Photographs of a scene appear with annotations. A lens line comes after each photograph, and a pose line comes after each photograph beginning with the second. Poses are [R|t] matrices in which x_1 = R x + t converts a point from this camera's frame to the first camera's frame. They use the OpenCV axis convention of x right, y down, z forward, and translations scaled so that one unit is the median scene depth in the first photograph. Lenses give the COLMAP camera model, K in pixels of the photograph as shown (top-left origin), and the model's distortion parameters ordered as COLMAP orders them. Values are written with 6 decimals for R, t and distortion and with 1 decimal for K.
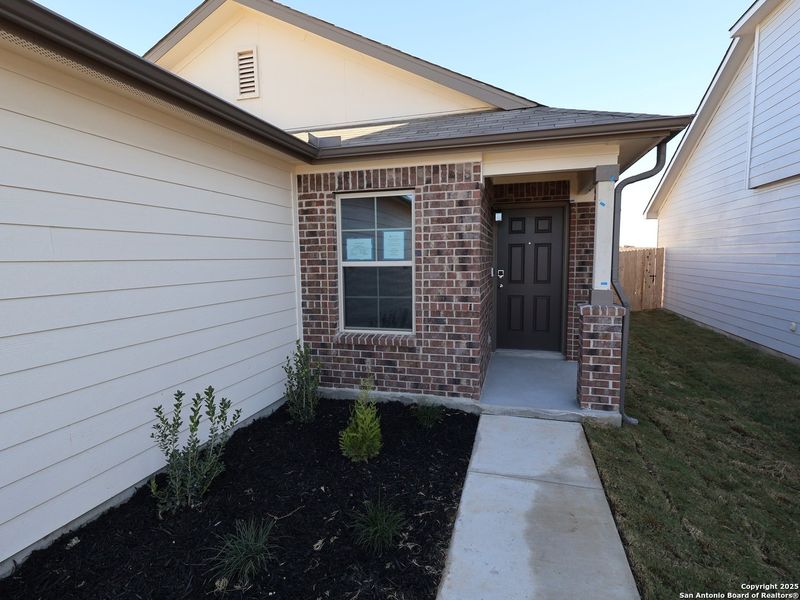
lens RADIAL K [[418.6, 0, 400.0], [0, 418.6, 300.0], [0, 0, 1]] dist [-0.002639, -0.000494]
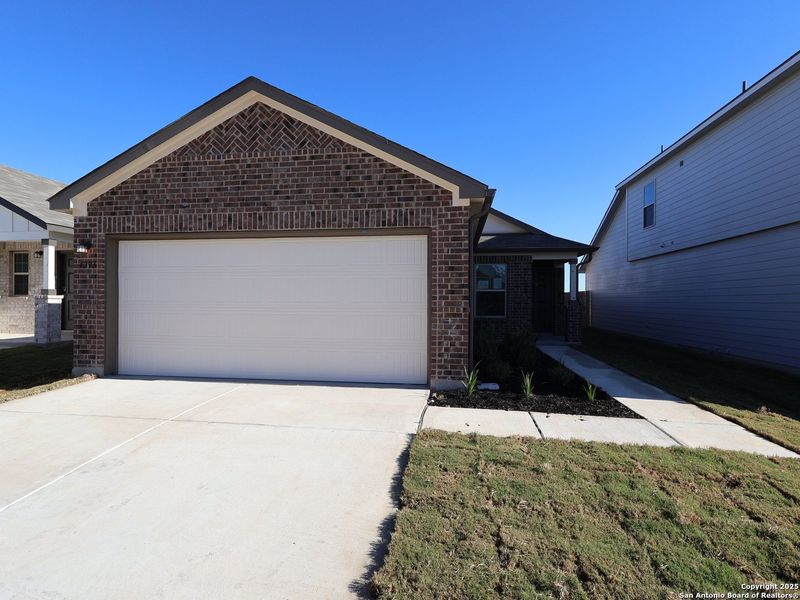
lens RADIAL K [[418.6, 0, 400.0], [0, 418.6, 300.0], [0, 0, 1]] dist [-0.002639, -0.000494]
pose [[0.989808, 0.019964, 0.141005, -0.599581], [-0.005453, 0.994713, -0.102552, 0.149567], [-0.142307, 0.100738, 0.984683, -0.906937]]
